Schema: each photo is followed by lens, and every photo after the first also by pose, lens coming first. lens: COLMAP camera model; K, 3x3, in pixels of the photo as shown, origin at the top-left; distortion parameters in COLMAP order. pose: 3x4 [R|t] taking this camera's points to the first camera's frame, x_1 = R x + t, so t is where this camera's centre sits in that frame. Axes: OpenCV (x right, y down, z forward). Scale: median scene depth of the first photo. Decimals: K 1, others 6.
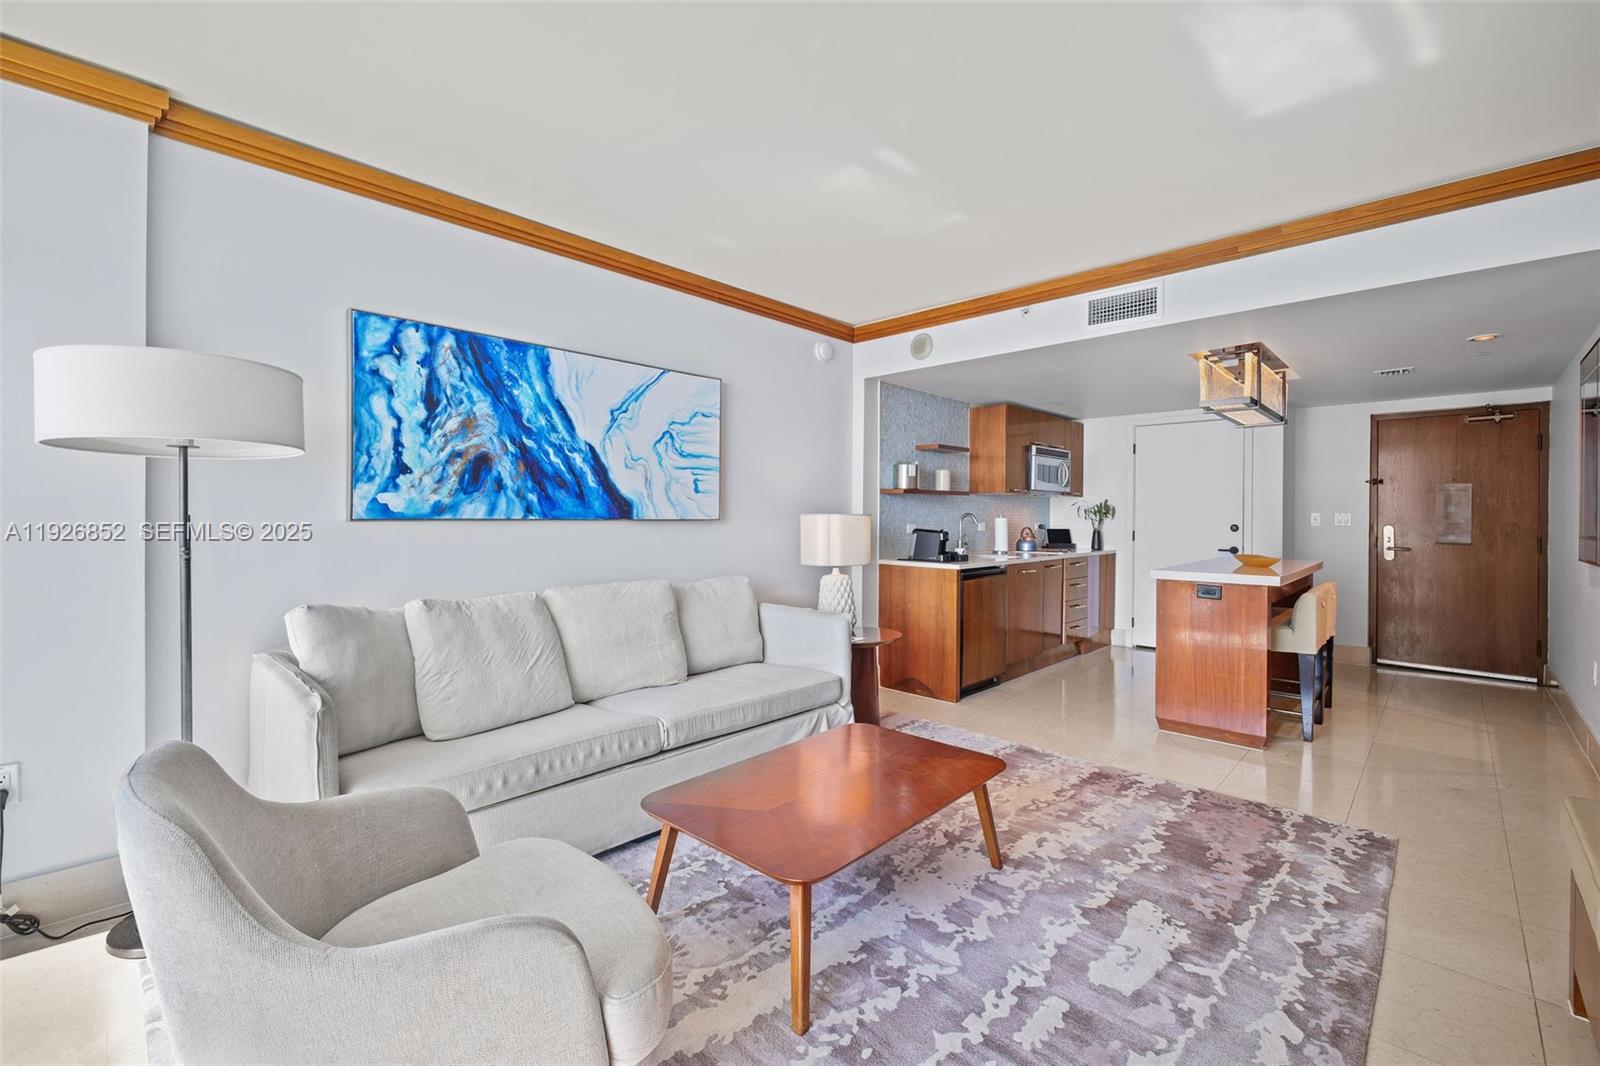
lens RADIAL K [[682.3, 0, 801.5], [0, 682.3, 517.8], [0, 0, 1]] dist [-0.000560, 0.000003]
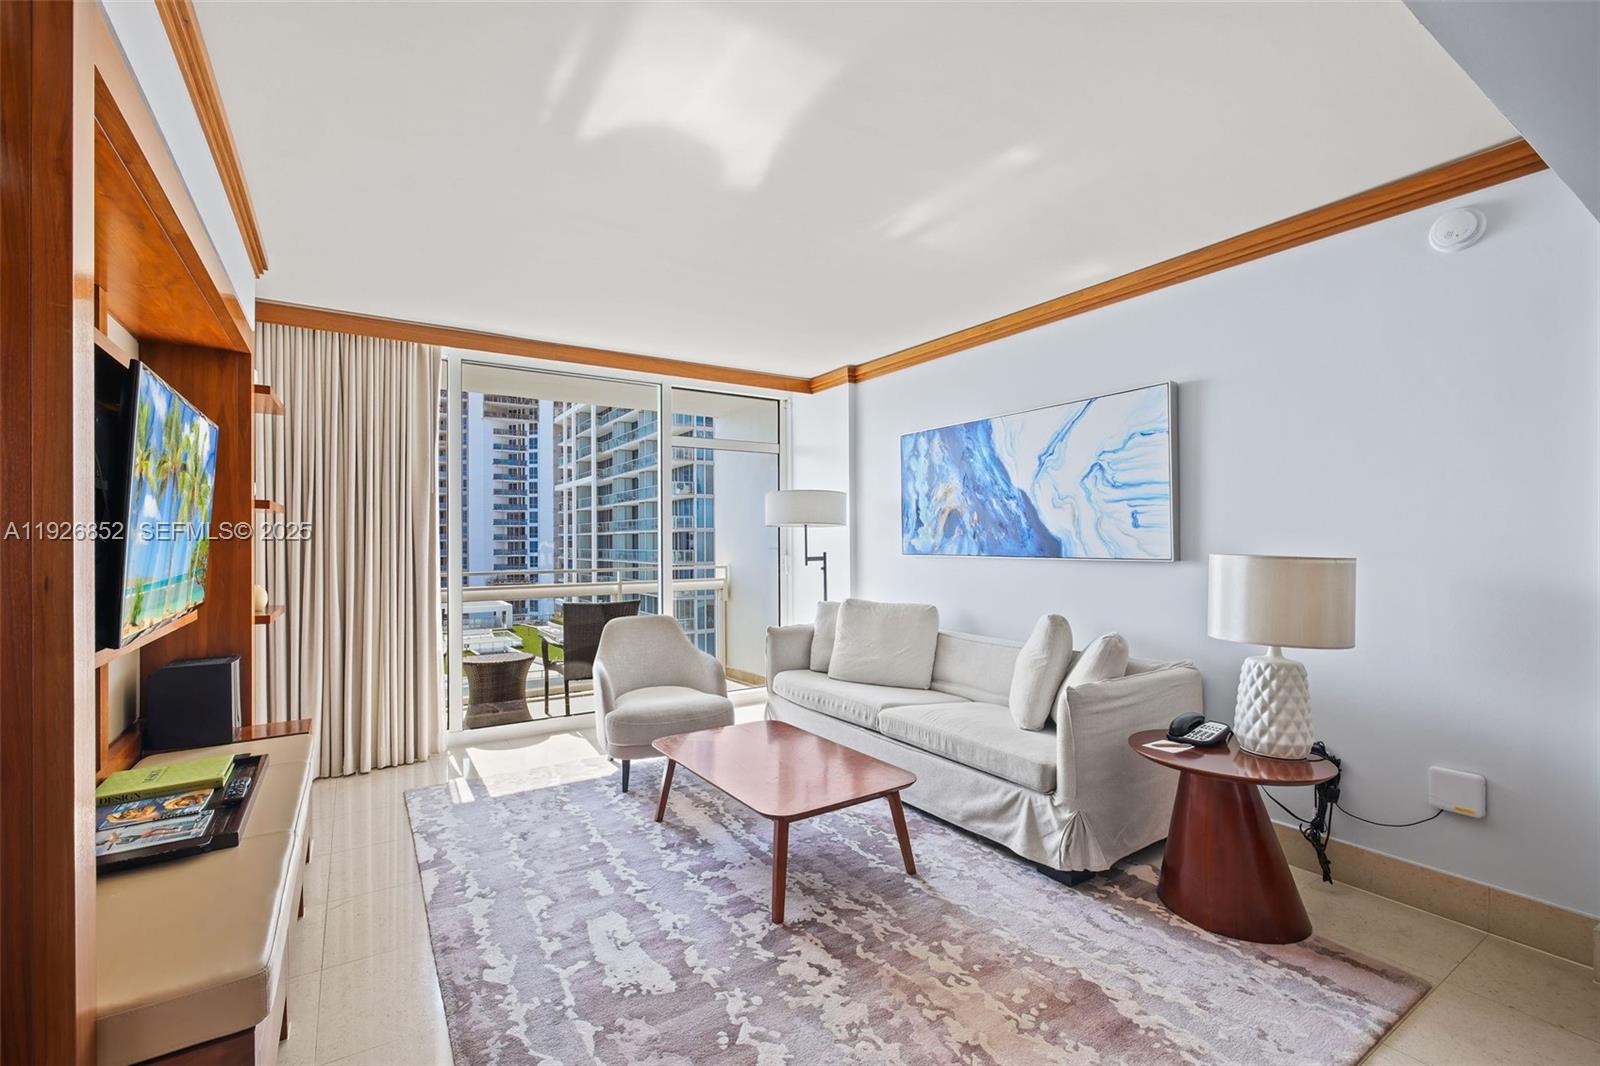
lens RADIAL K [[689.7, 0, 794.0], [0, 689.7, 539.5], [0, 0, 1]] dist [-0.000866, 0.000002]
pose [[-0.240723, -0.004922, -0.970581, 0.792381], [0.003203, 0.999978, -0.005866, -0.018503], [0.970588, -0.004521, -0.240702, 0.804610]]
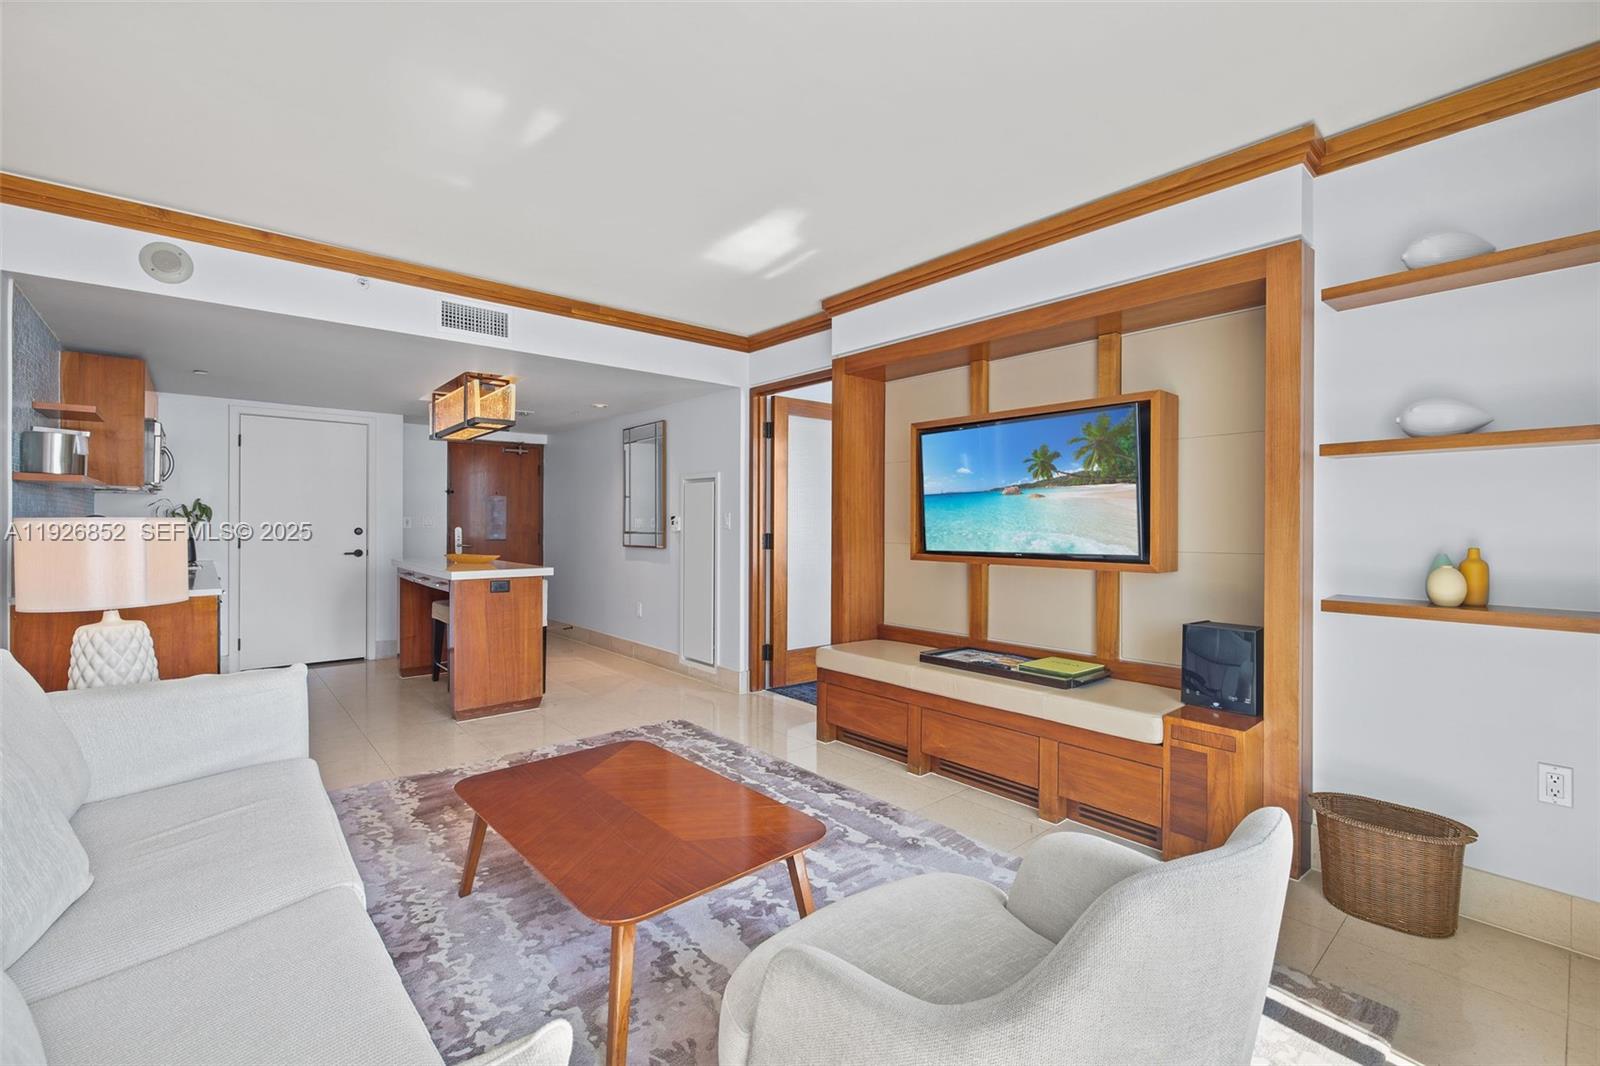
lens RADIAL K [[681.1, 0, 793.9], [0, 681.1, 527.2], [0, 0, 1]] dist [-0.000696, -0.000112]
pose [[0.097548, -0.011131, 0.995169, -0.503647], [-0.000703, 0.999936, 0.011253, -0.004599], [-0.995231, -0.001797, 0.097534, 0.401910]]
